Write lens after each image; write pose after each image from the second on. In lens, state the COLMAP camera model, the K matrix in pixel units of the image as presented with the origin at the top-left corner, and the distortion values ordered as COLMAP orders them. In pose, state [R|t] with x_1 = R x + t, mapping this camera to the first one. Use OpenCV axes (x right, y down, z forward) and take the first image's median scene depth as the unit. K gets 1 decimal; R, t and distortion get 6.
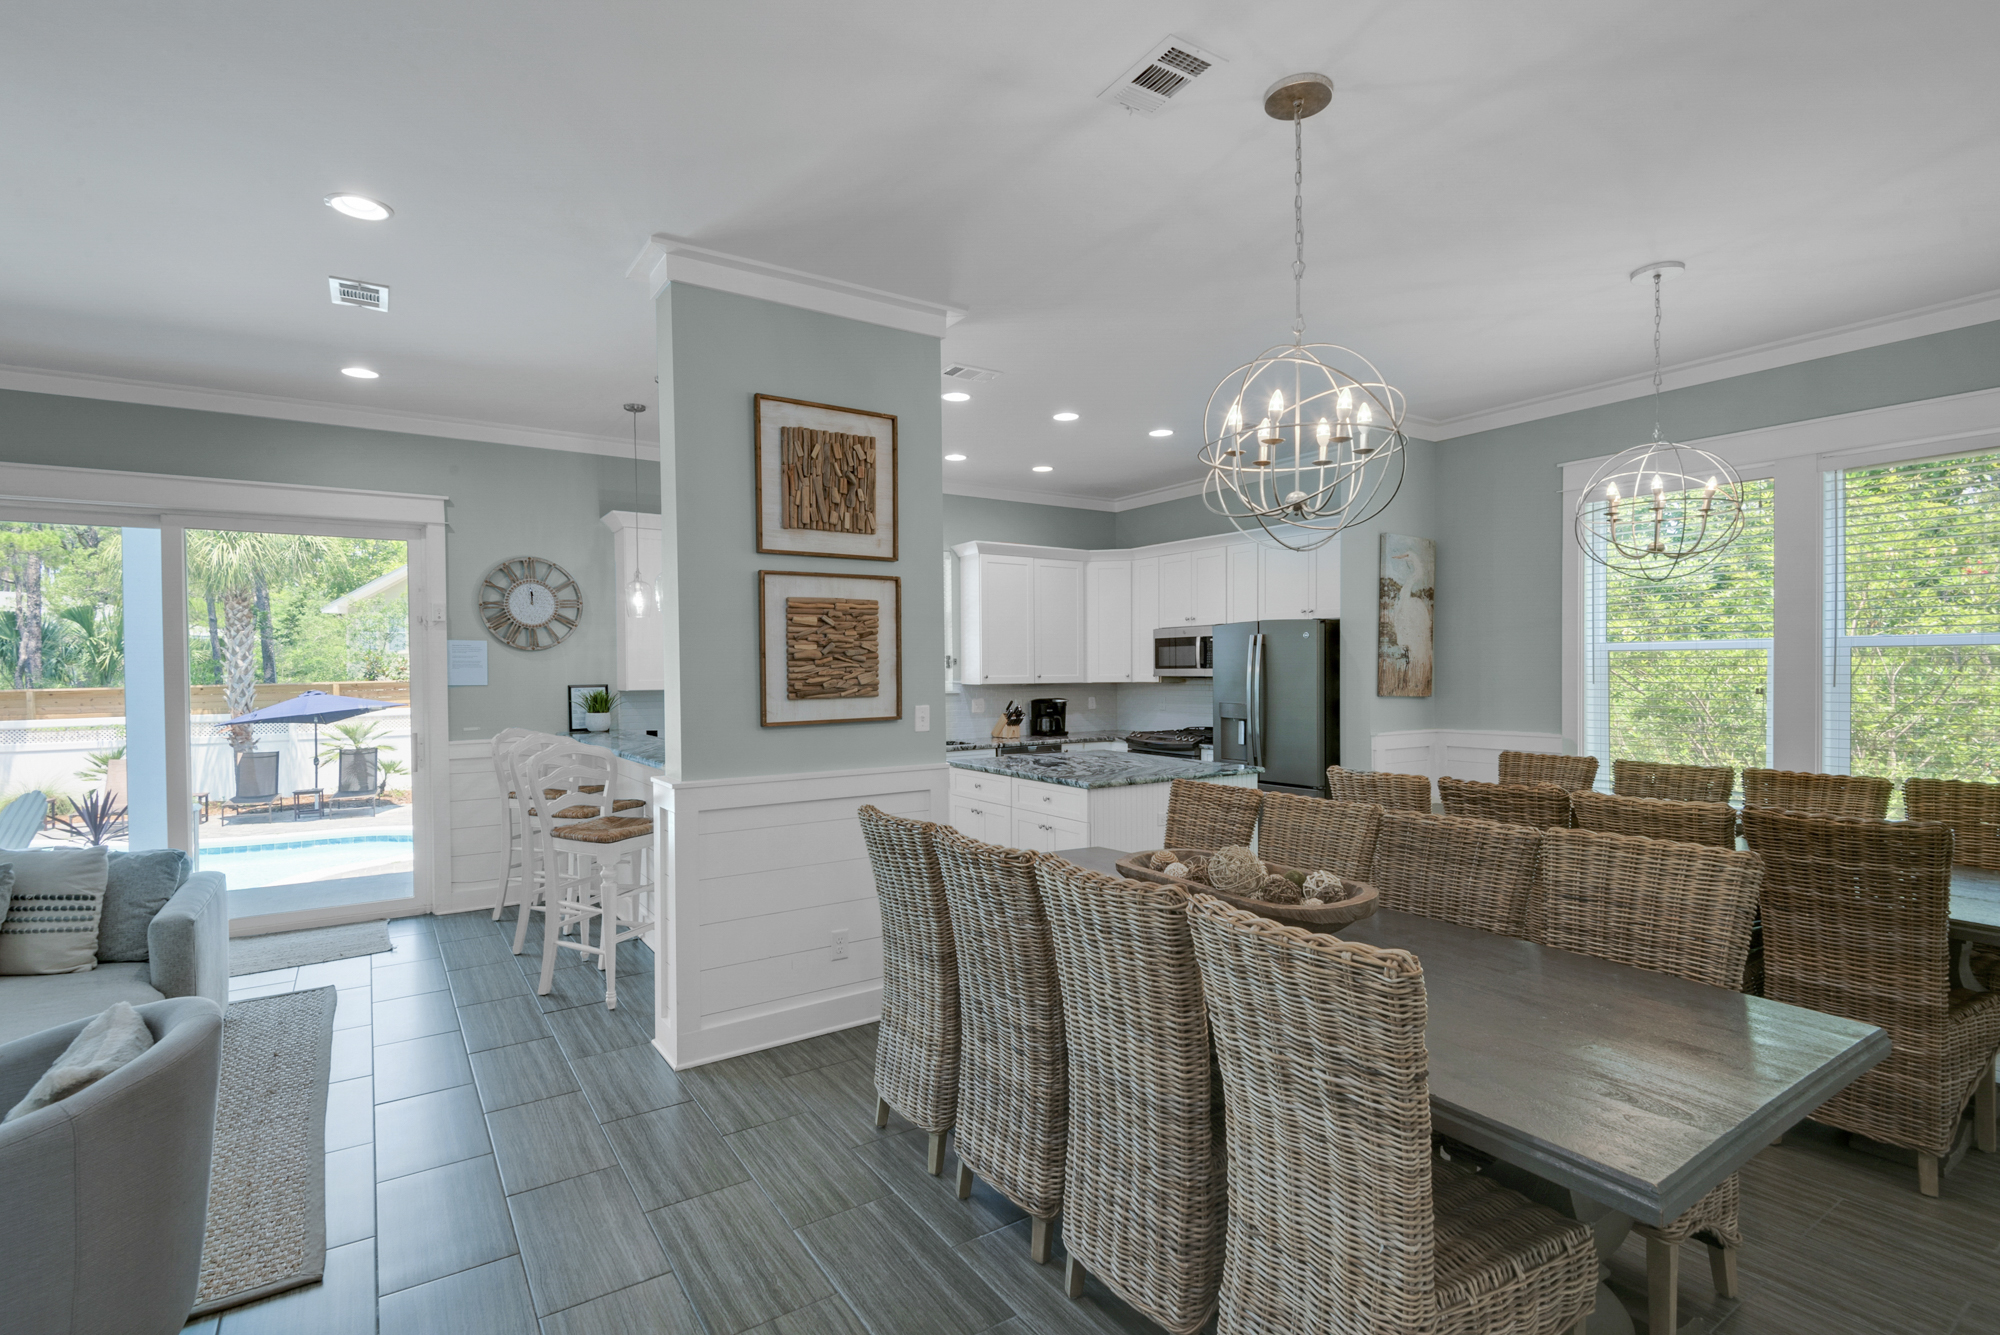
lens RADIAL K [[952.6, 0, 1009.2], [0, 952.6, 677.0], [0, 0, 1]] dist [0.021610, -0.012308]
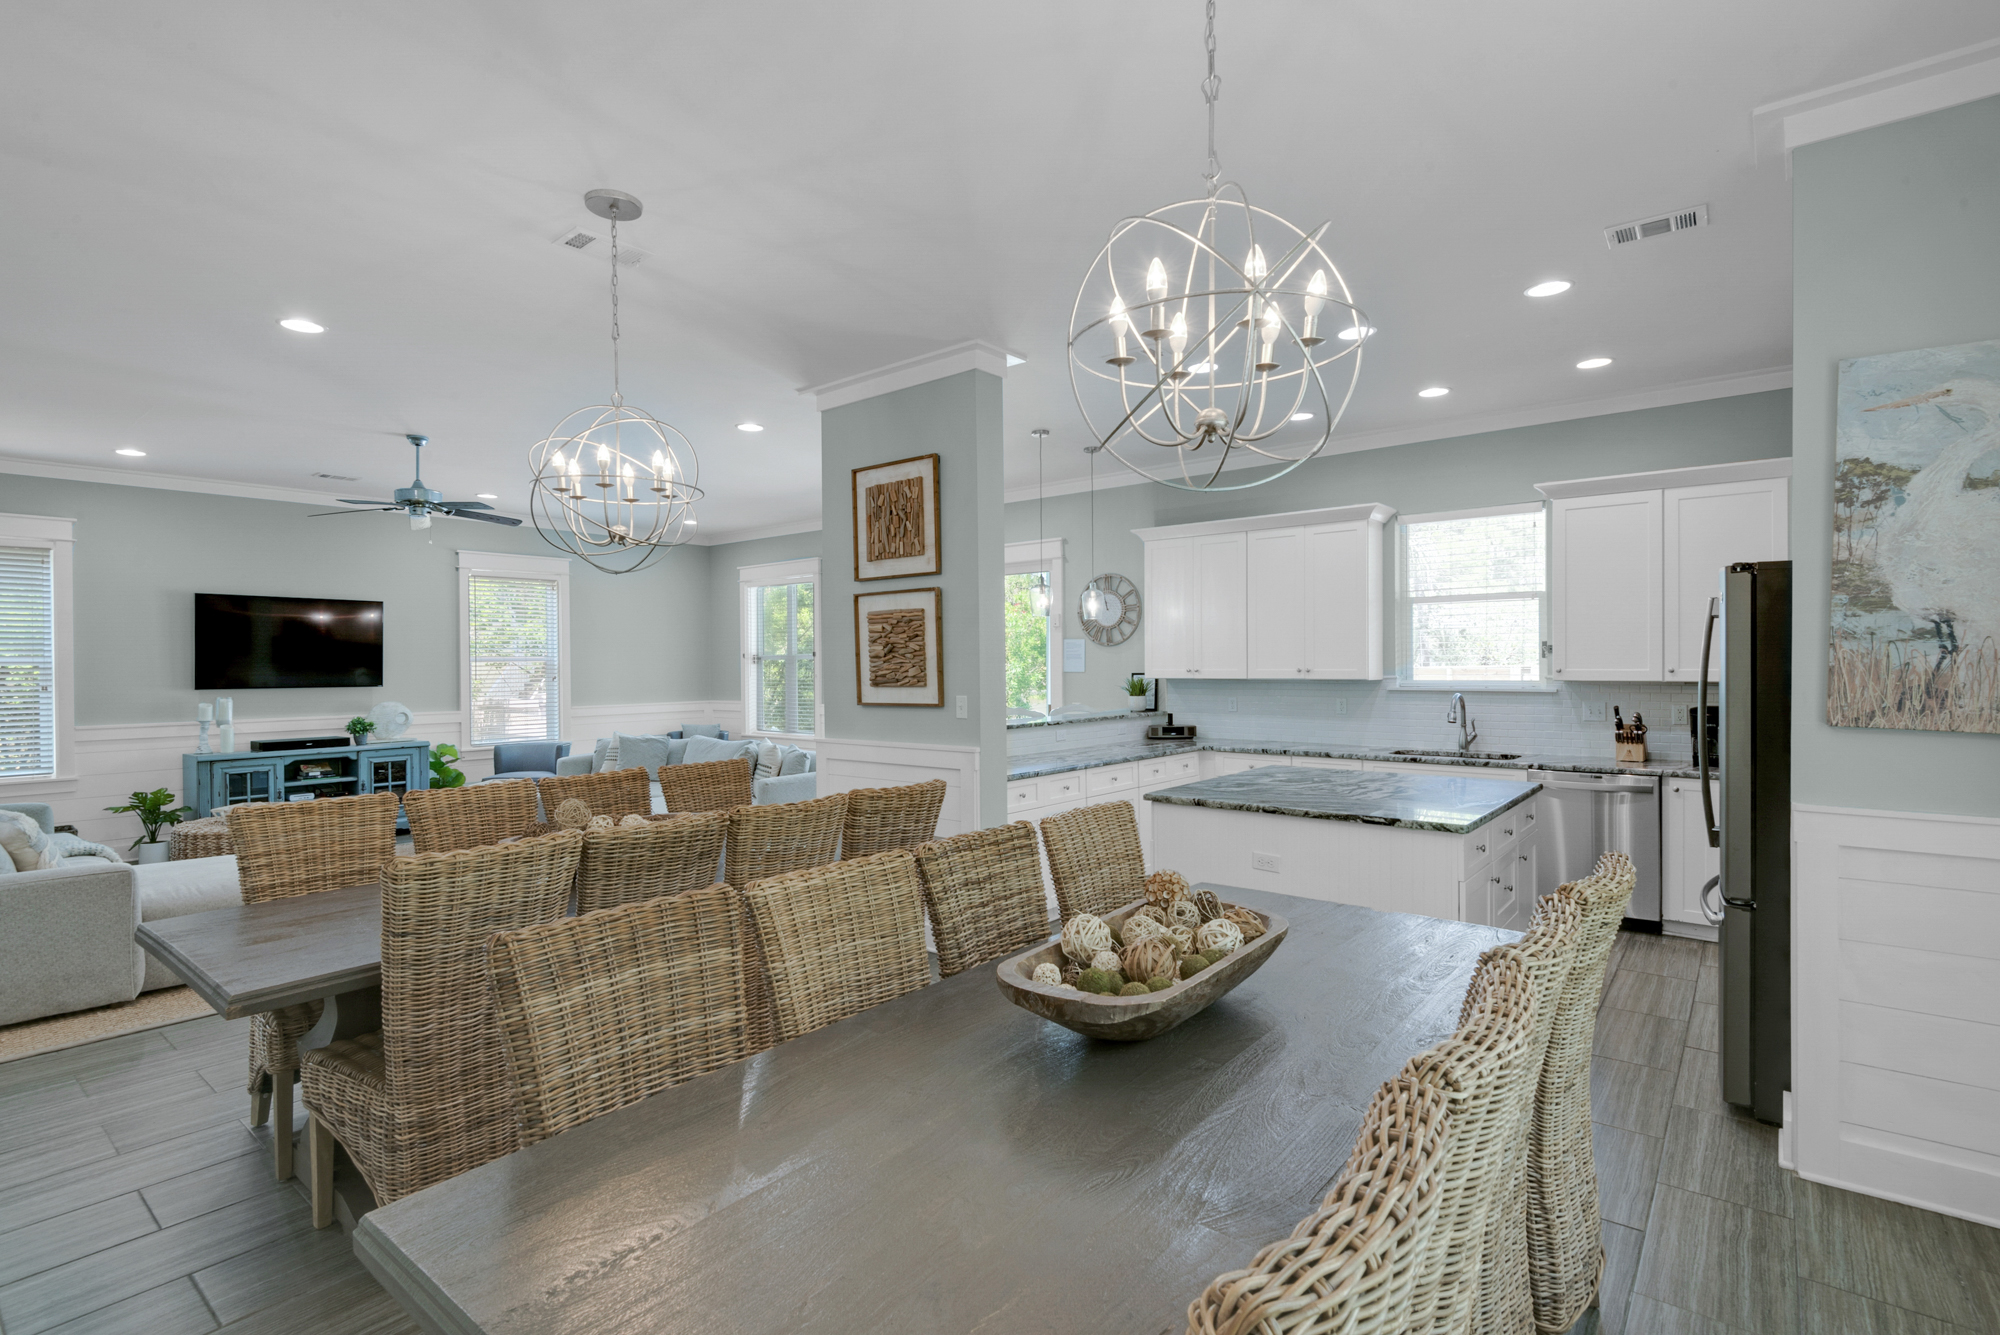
lens RADIAL K [[952.6, 0, 977.3], [0, 952.6, 670.3], [0, 0, 1]] dist [0.021610, -0.012308]
pose [[0.267018, 0.013531, -0.963597, 0.713680], [-0.002157, 0.999907, 0.013443, -0.011527], [0.963689, -0.001511, 0.267023, 0.494386]]
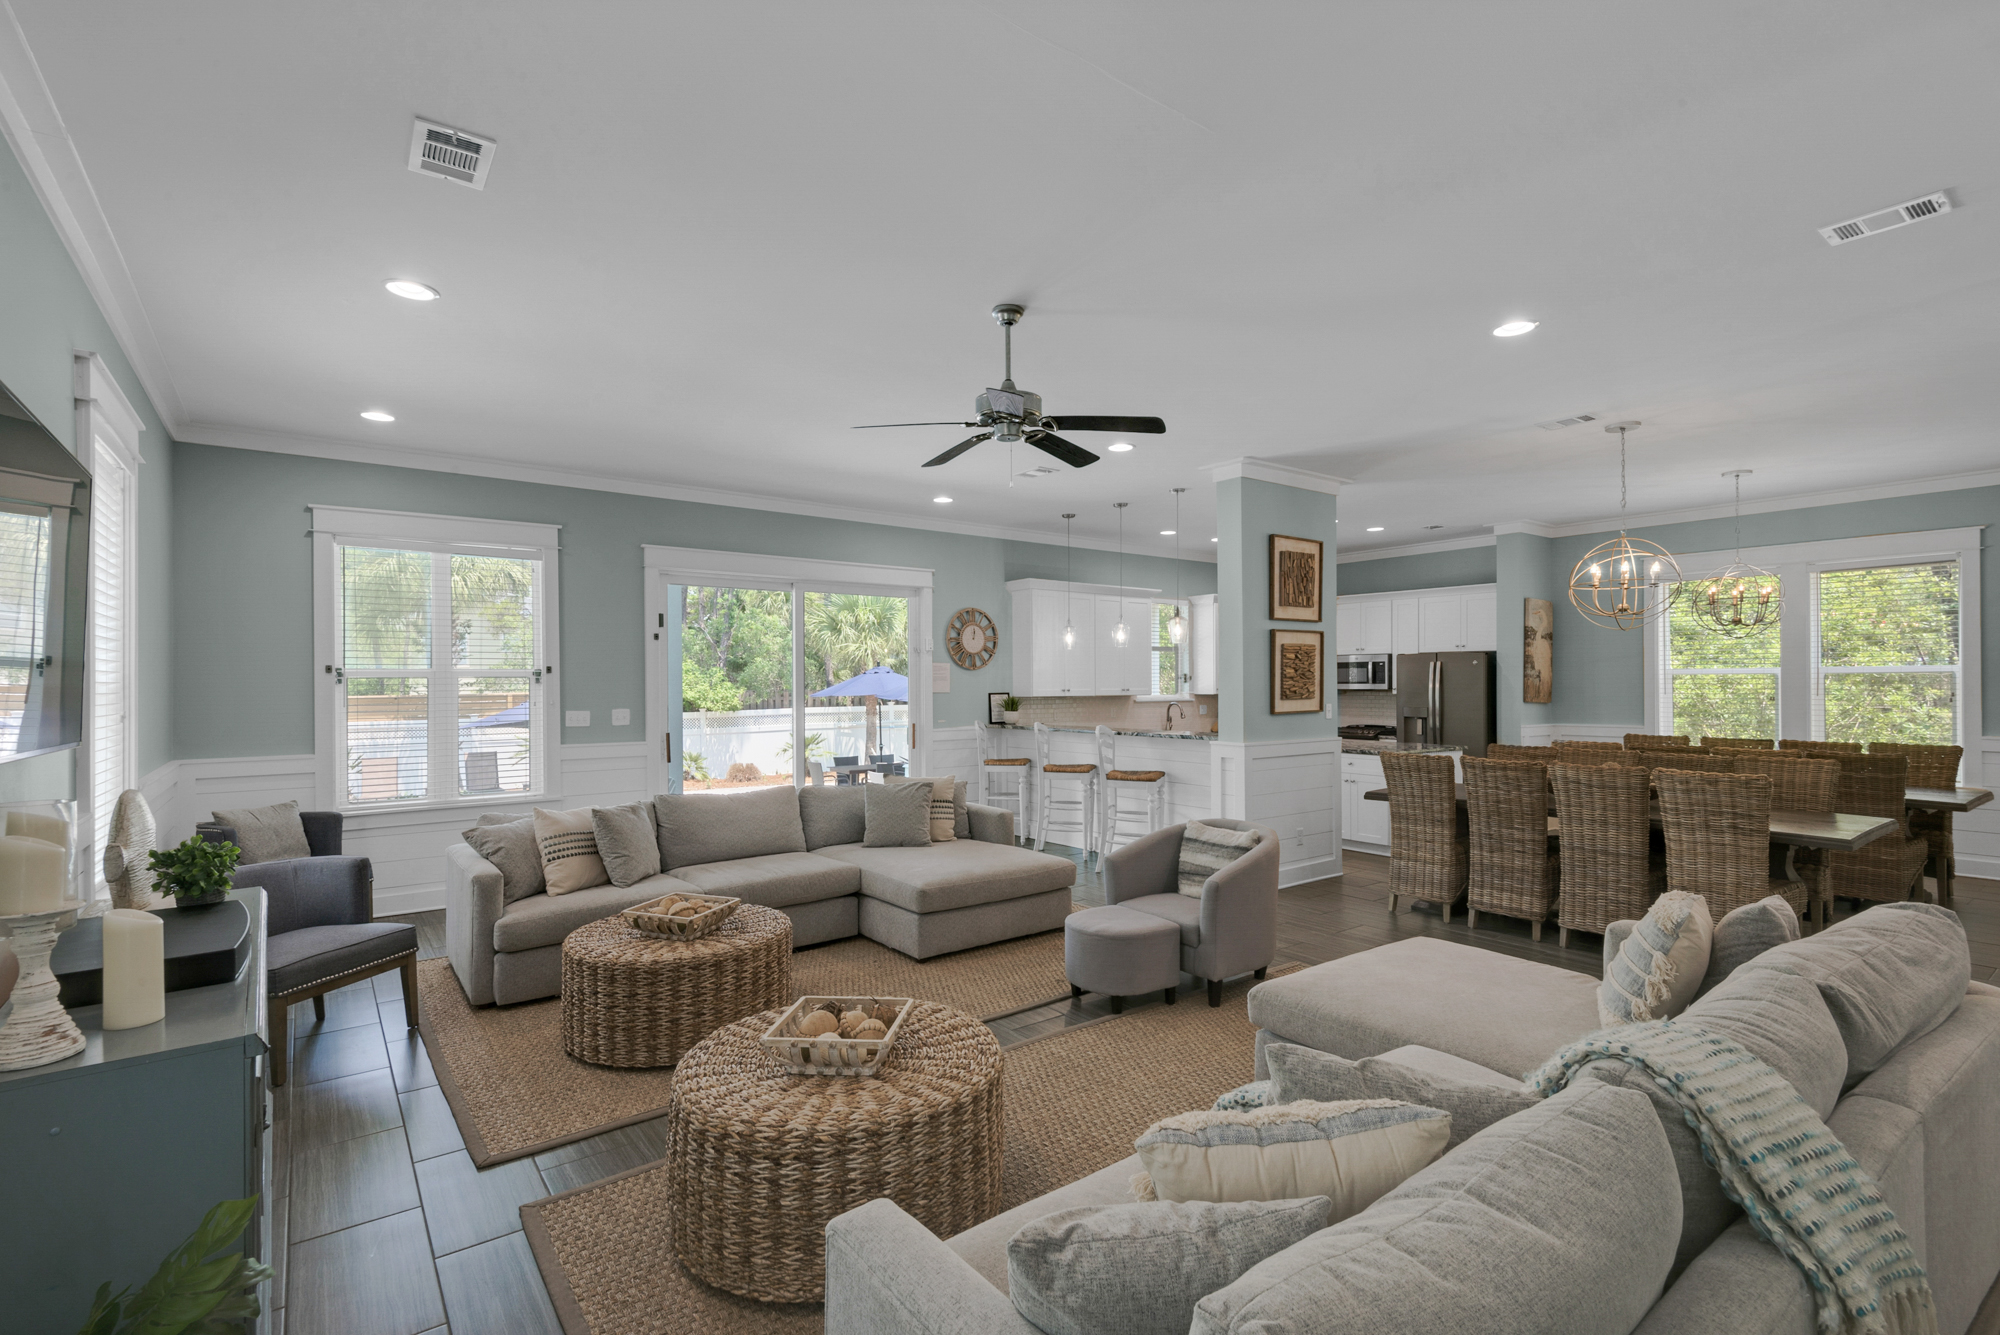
lens RADIAL K [[937.1, 0, 989.9], [0, 937.1, 666.6], [0, 0, 1]] dist [0.012960, -0.008390]
pose [[0.998703, 0.005820, 0.050575, -0.558041], [-0.004503, 0.999649, -0.026117, 0.005986], [-0.050709, 0.025855, 0.998379, -0.481402]]
